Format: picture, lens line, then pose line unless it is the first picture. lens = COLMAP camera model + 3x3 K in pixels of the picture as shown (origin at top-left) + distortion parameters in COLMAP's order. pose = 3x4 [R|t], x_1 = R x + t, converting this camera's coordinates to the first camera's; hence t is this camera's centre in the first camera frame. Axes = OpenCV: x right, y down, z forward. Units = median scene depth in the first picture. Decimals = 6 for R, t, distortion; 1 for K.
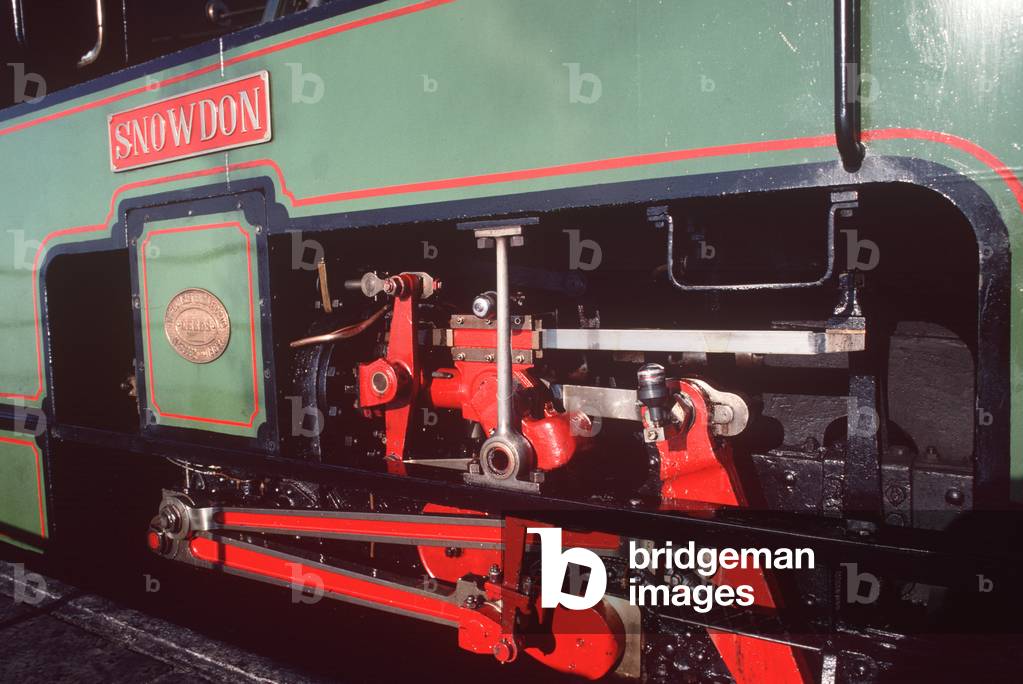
lens RADIAL K [[808.9, 0, 510.2], [0, 808.9, 309.5], [0, 0, 1]] dist [-0.031849, 0.000200]
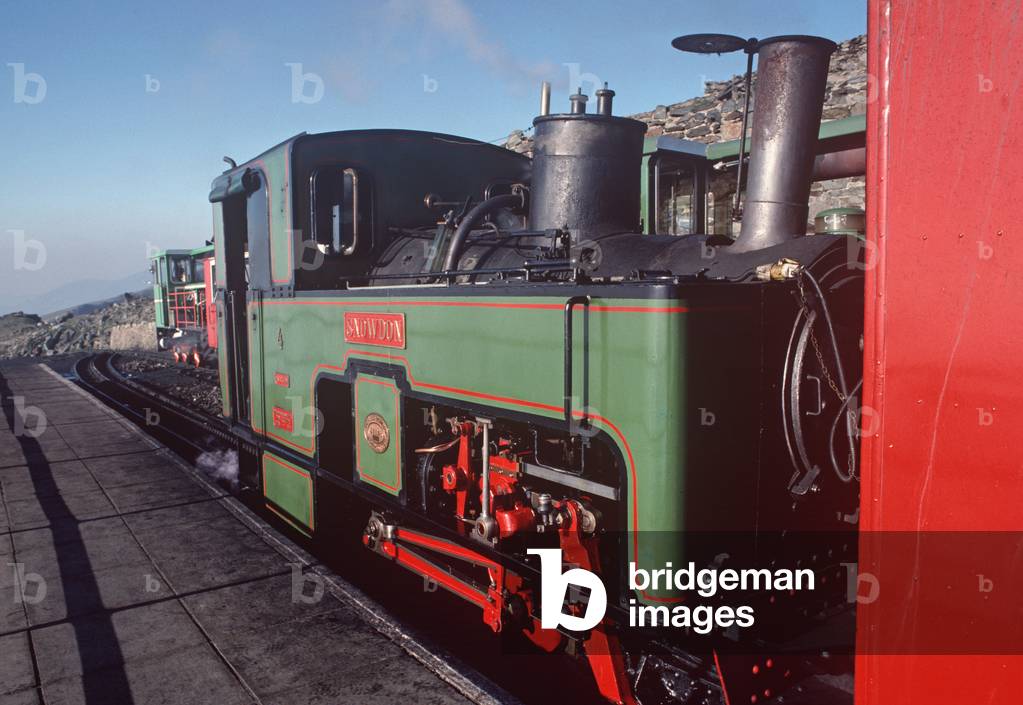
lens RADIAL K [[792.6, 0, 511.5], [0, 792.6, 352.5], [0, 0, 1]] dist [0.005998, 0.013039]
pose [[0.936304, 0.056529, -0.346611, 0.579542], [-0.044565, 0.998106, 0.042398, -0.278861], [0.348352, -0.024251, 0.937050, -0.676805]]
